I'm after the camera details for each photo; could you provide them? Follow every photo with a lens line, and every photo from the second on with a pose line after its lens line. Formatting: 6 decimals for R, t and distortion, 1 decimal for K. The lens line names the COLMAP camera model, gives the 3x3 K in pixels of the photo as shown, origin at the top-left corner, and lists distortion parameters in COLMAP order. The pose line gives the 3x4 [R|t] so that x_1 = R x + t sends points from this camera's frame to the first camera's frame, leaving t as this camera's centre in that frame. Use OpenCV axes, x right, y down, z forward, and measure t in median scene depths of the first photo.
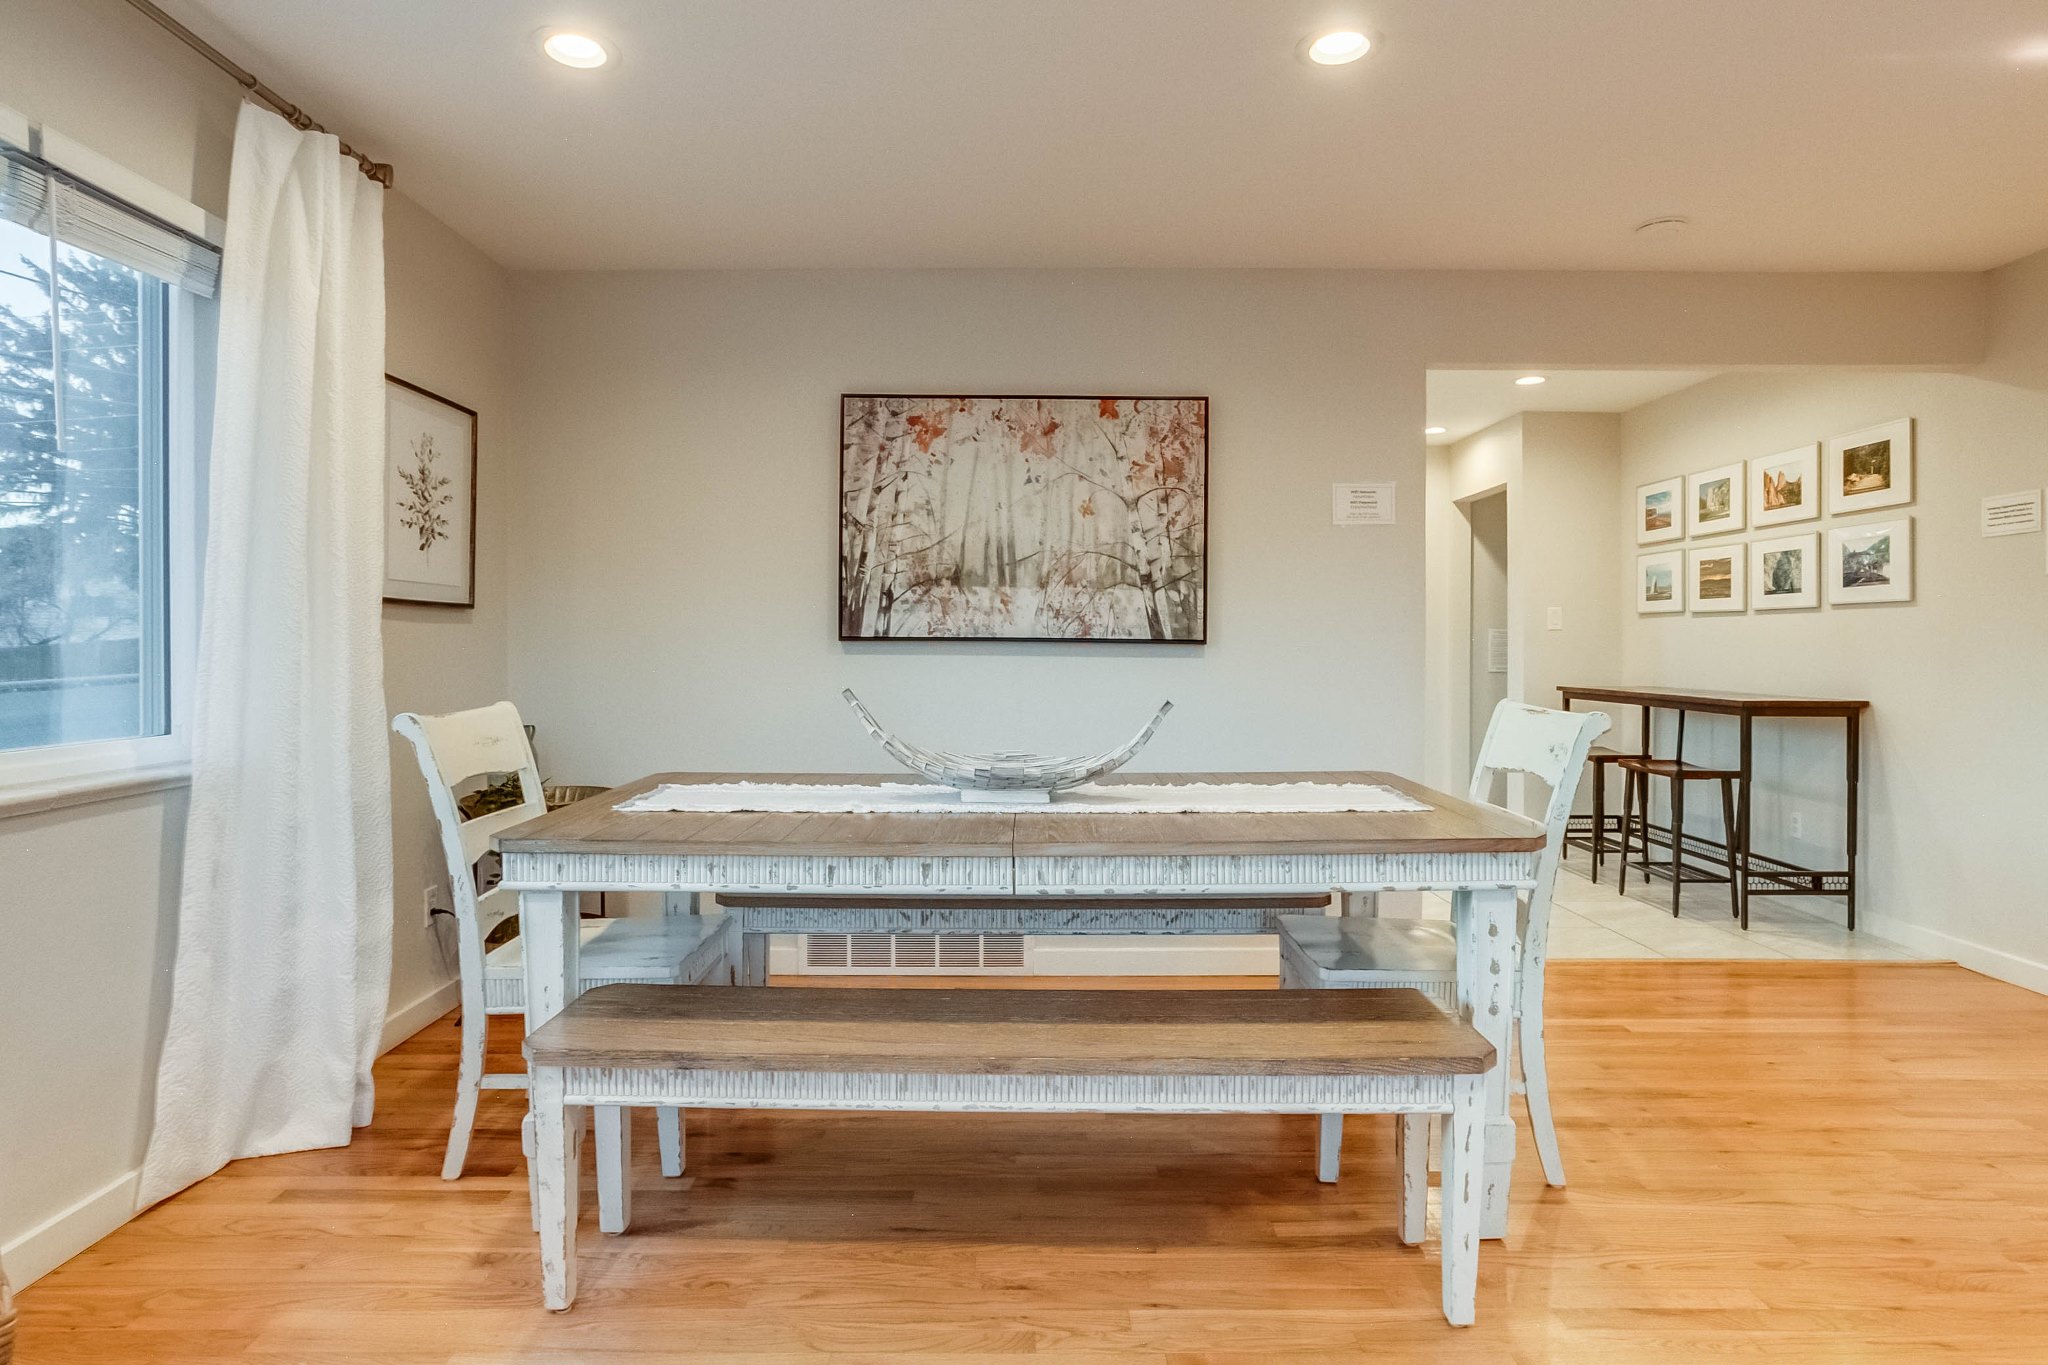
lens RADIAL K [[1091.8, 0, 1015.5], [0, 1091.8, 648.7], [0, 0, 1]] dist [-0.066317, 0.041904]
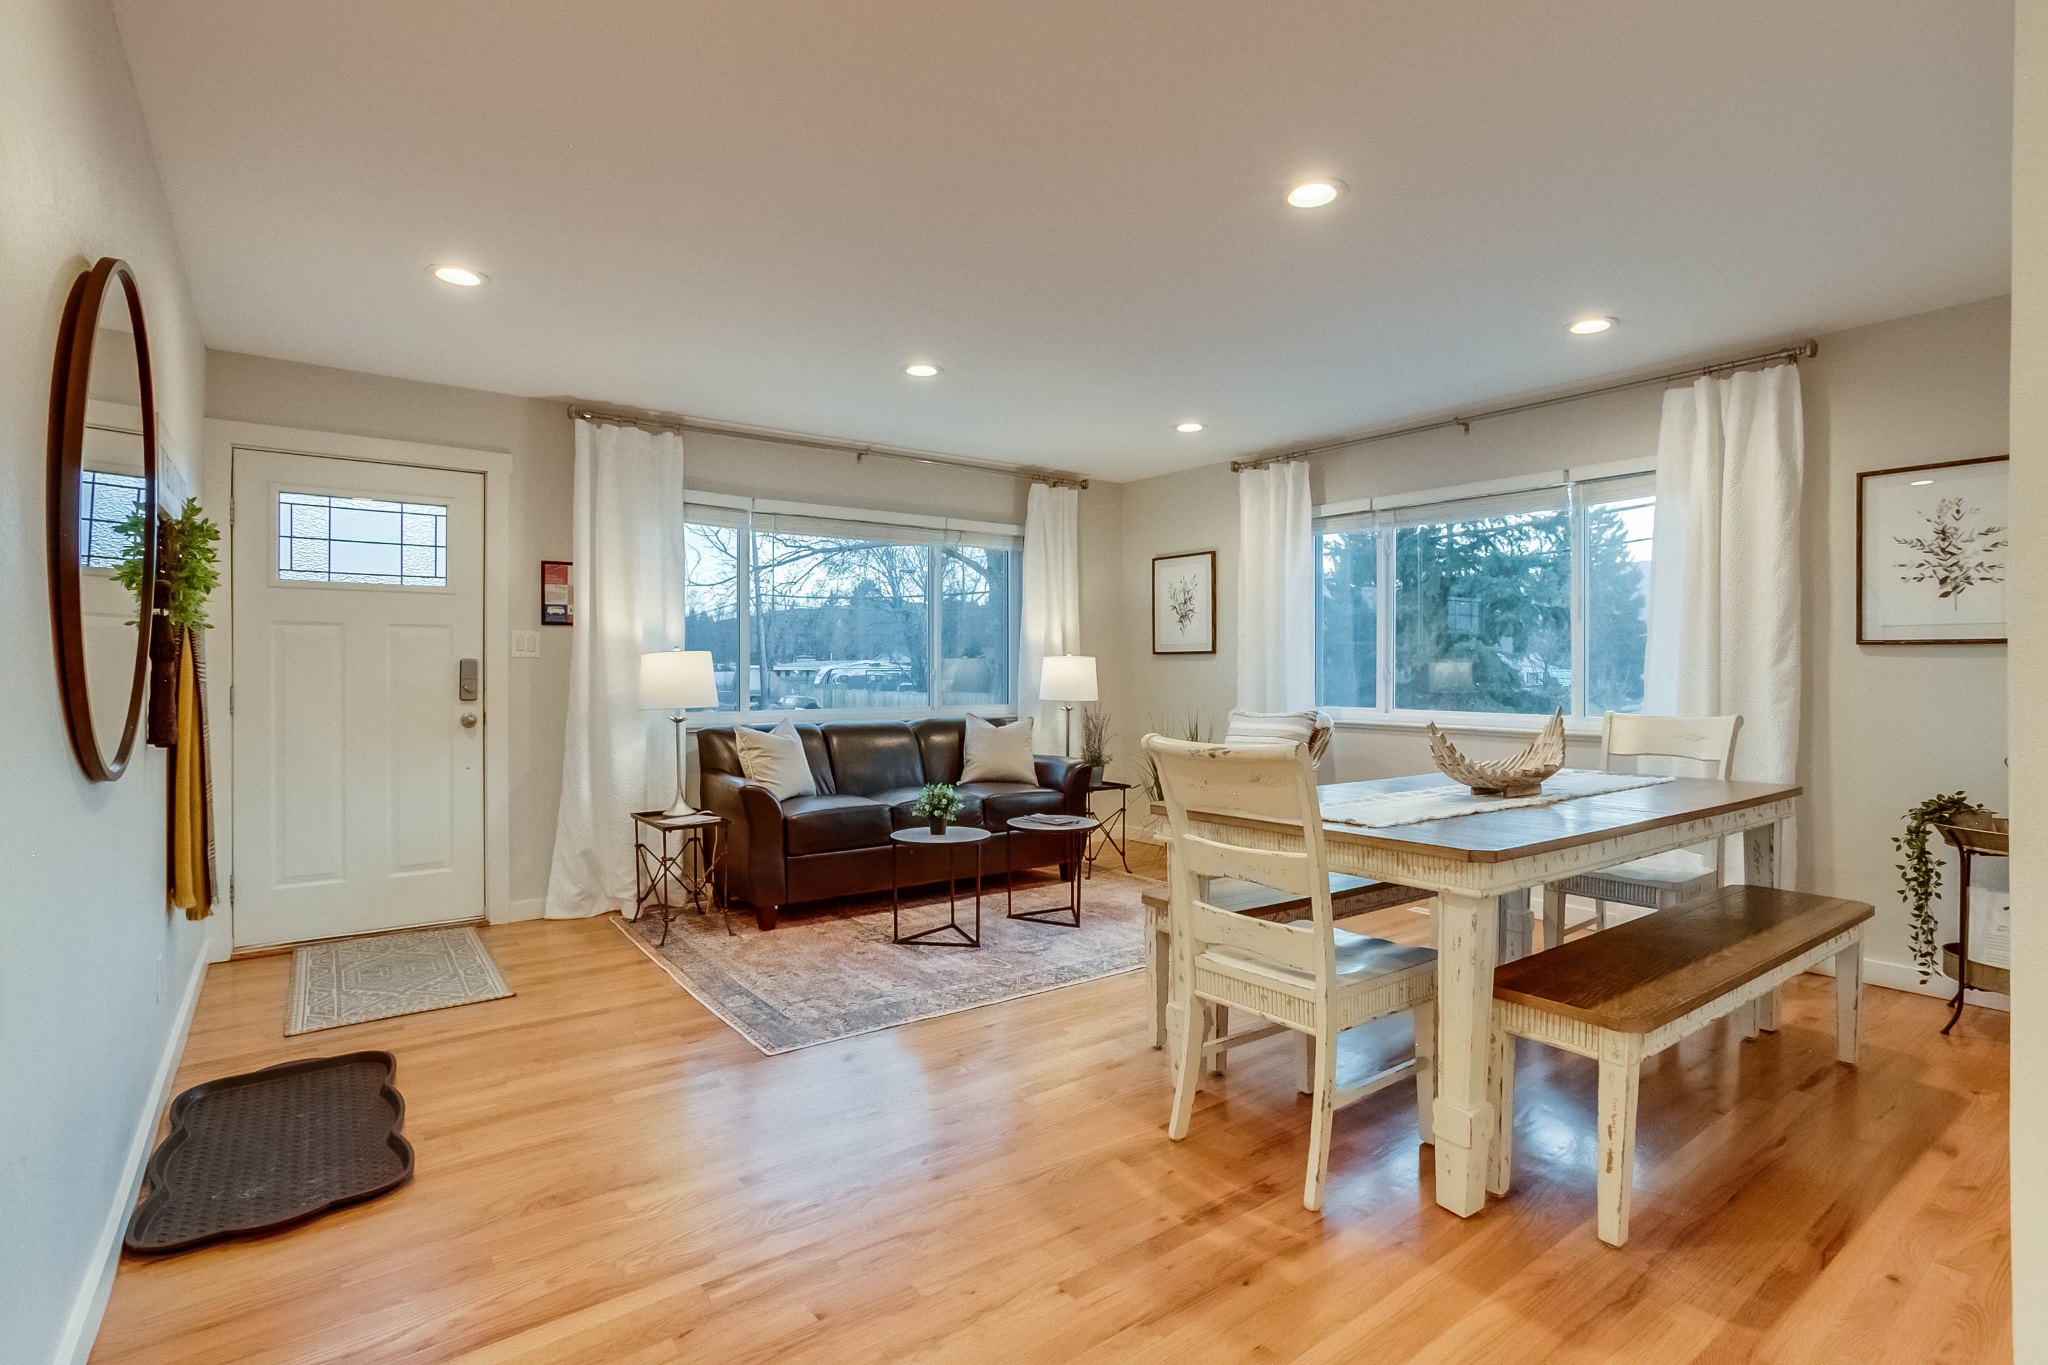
lens RADIAL K [[991.2, 0, 1023.8], [0, 991.2, 674.5], [0, 0, 1]] dist [-0.053998, 0.030717]
pose [[-0.791450, 0.001214, -0.611233, 0.783700], [-0.004701, 0.999956, 0.008073, -0.008789], [0.611216, 0.009263, -0.791409, 1.055672]]
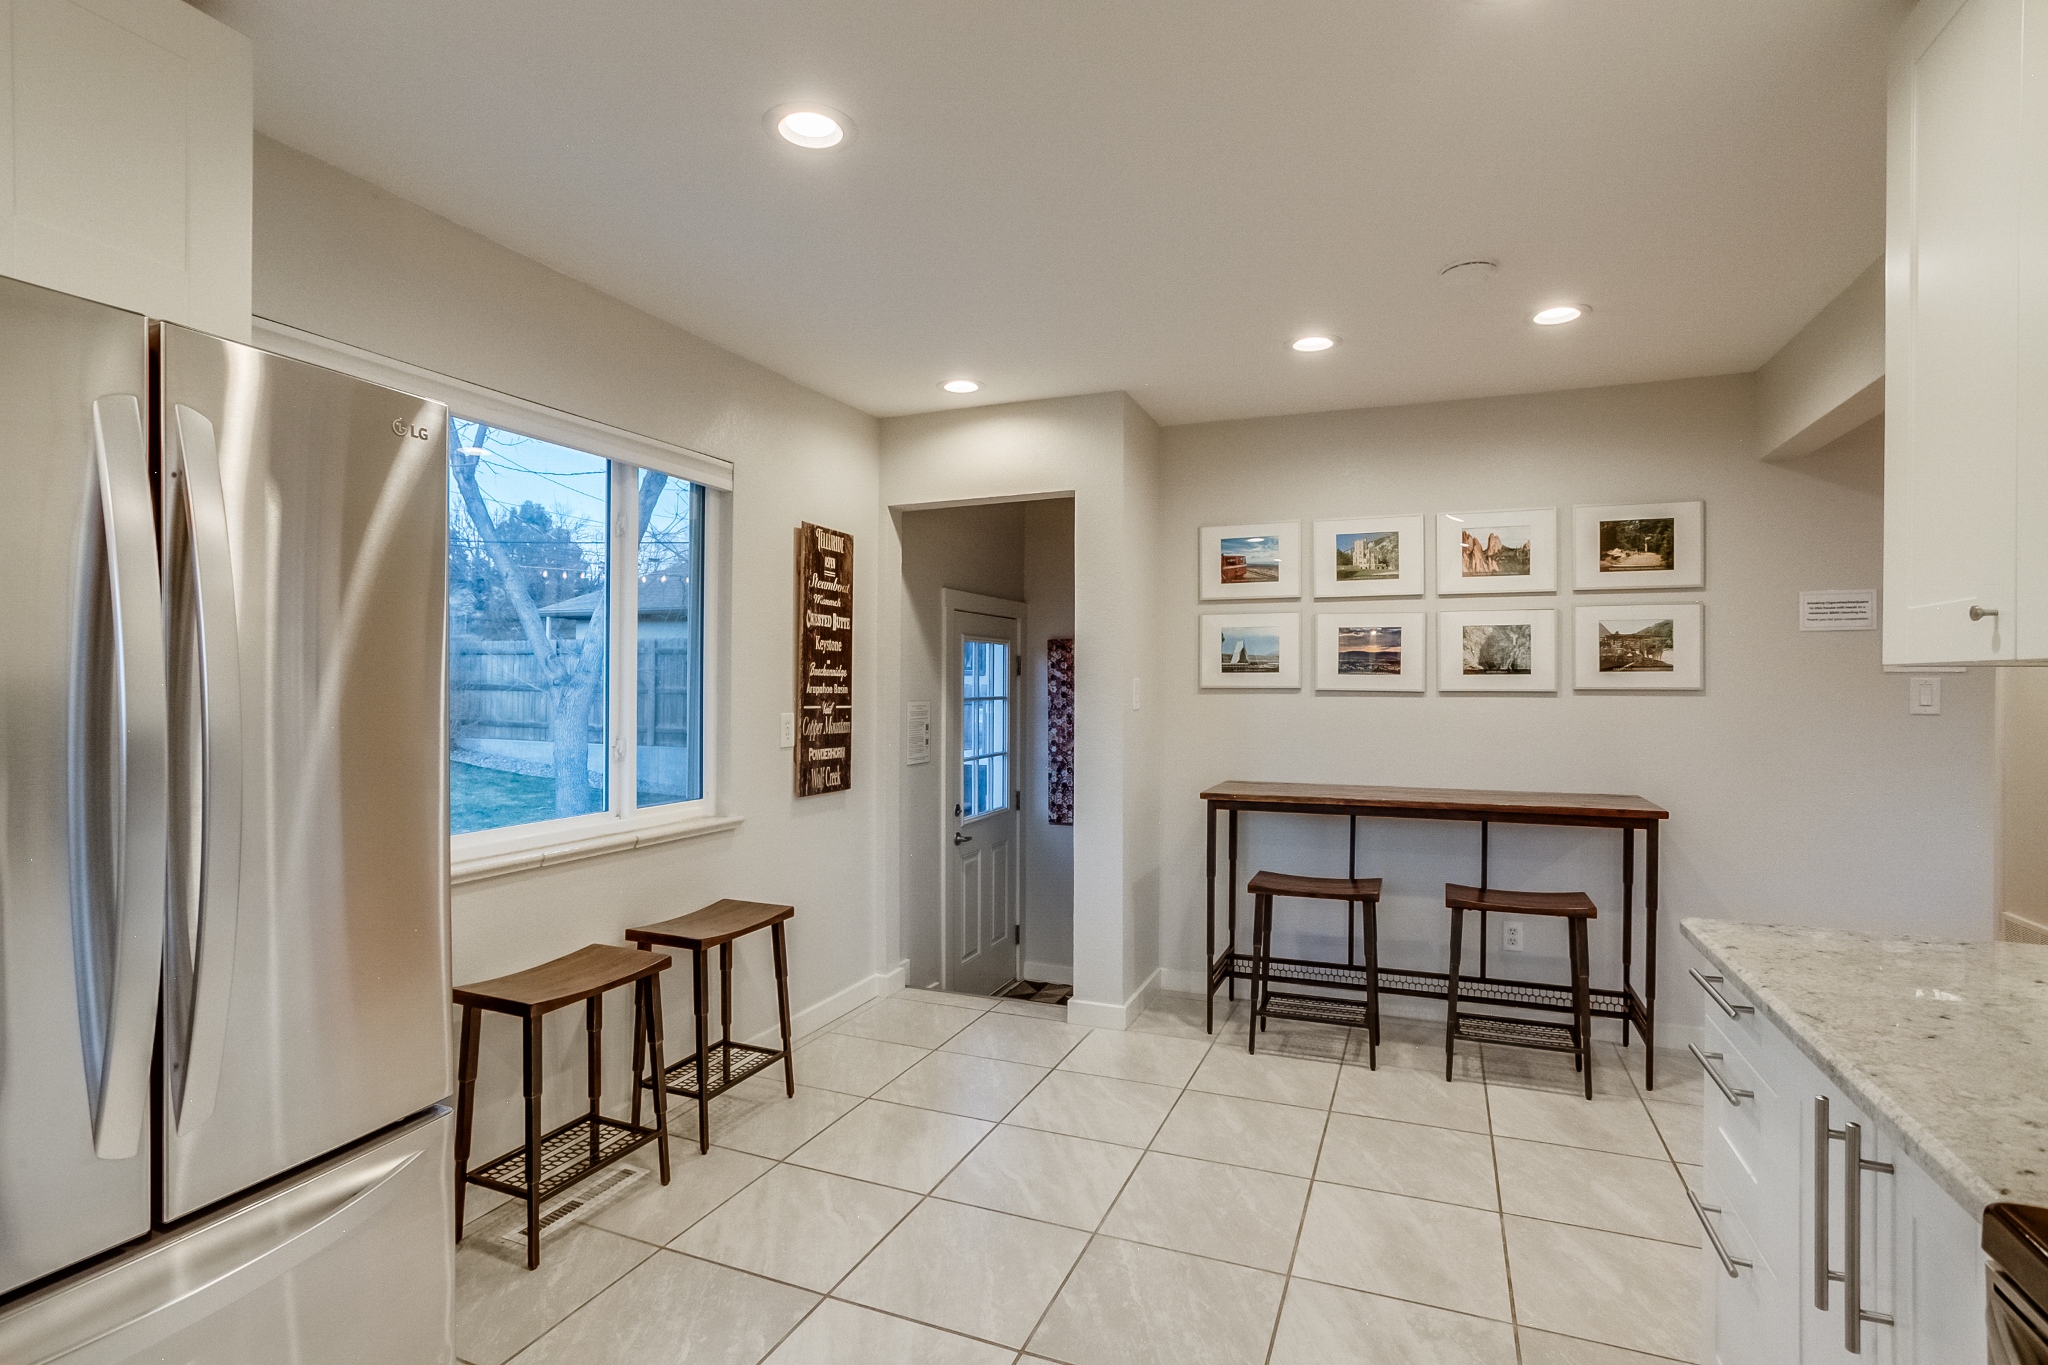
lens RADIAL K [[995.2, 0, 1028.9], [0, 995.2, 680.8], [0, 0, 1]] dist [-0.069901, 0.041190]
pose [[0.378978, 0.000140, 0.925406, -0.214720], [0.003514, 0.999993, -0.001590, -0.058713], [-0.925399, 0.003854, 0.378975, 1.333438]]
